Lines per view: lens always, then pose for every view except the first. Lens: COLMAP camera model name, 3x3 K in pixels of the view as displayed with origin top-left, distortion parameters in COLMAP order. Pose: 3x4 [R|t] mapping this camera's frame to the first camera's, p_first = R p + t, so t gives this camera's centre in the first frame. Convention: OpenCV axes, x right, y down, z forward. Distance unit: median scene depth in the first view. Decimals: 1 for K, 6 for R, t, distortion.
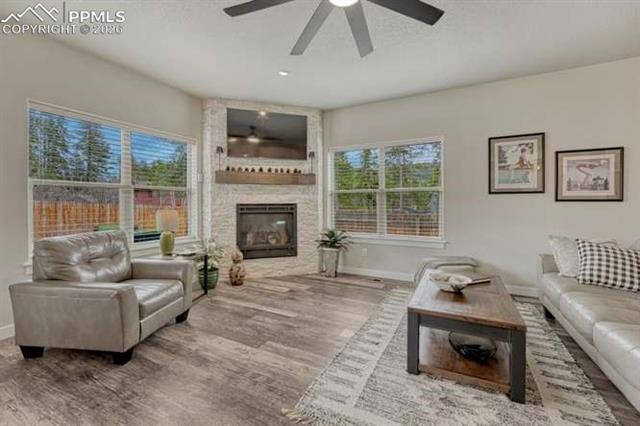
lens RADIAL K [[271.9, 0, 317.6], [0, 271.9, 210.8], [0, 0, 1]] dist [-0.011015, 0.000742]
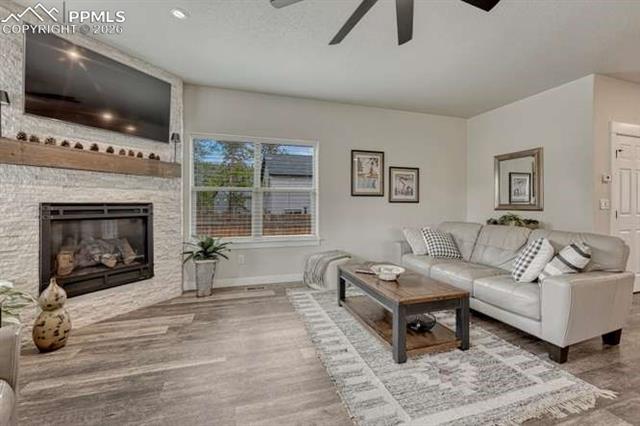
lens RADIAL K [[271.9, 0, 322.6], [0, 271.9, 208.1], [0, 0, 1]] dist [-0.011015, 0.000742]
pose [[0.703271, -0.006860, 0.710889, -0.302702], [0.014623, 0.999881, -0.004818, -0.004197], [-0.710772, 0.013784, 0.703287, 0.223907]]
